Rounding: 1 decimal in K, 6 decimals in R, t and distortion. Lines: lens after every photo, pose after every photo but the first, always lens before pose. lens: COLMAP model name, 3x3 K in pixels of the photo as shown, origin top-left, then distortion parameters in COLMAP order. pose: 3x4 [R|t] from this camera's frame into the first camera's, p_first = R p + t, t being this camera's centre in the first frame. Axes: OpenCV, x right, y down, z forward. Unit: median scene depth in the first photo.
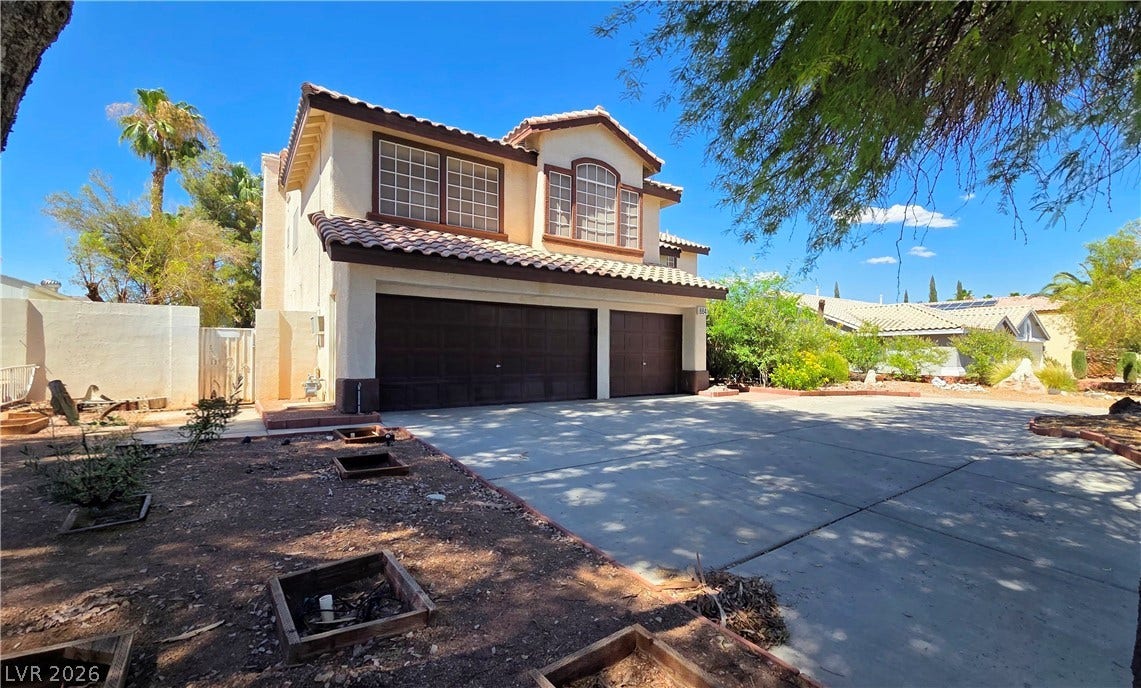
lens RADIAL K [[473.3, 0, 572.1], [0, 473.3, 342.1], [0, 0, 1]] dist [-0.000280, 0.000038]
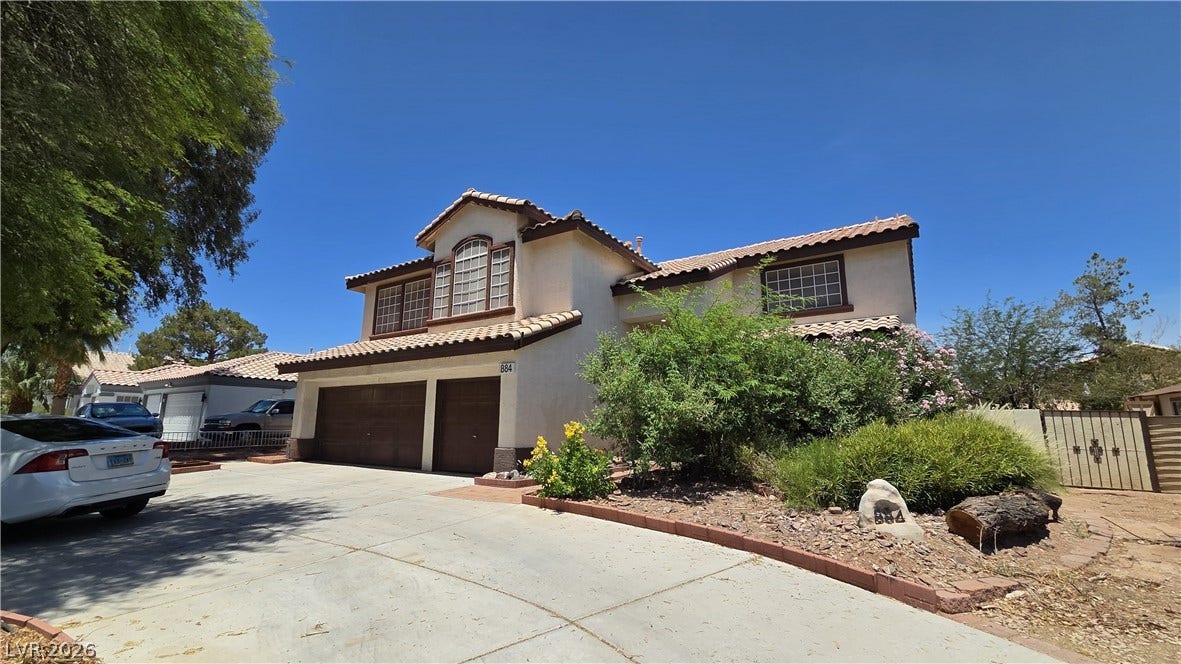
lens RADIAL K [[482.0, 0, 594.9], [0, 482.0, 342.0], [0, 0, 1]] dist [-0.002408, 0.000308]
pose [[0.382552, -0.163342, -0.909381, 1.116416], [0.008497, 0.984829, -0.173320, 0.031652], [0.923895, 0.058577, 0.378137, 0.889492]]
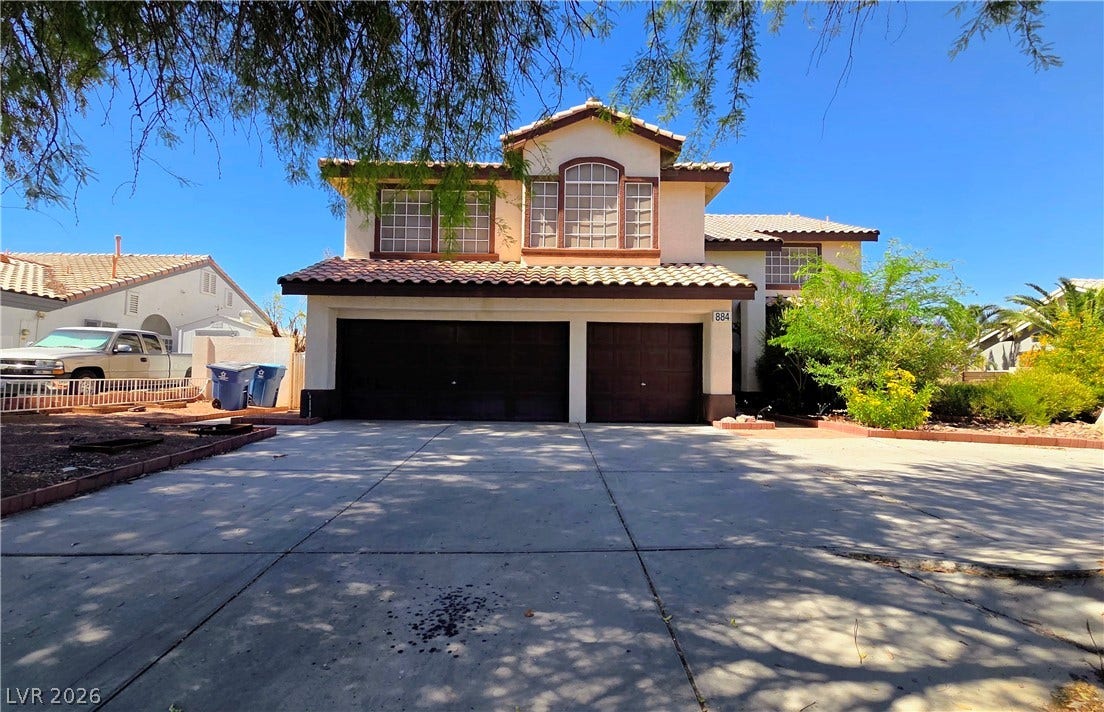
lens RADIAL K [[480.0, 0, 547.4], [0, 480.0, 358.8], [0, 0, 1]] dist [0.002177, -0.000073]
pose [[0.828657, -0.018339, -0.559457, 0.503709], [0.004410, 0.999646, -0.026236, 0.023414], [0.559740, 0.019273, 0.828444, 0.208100]]
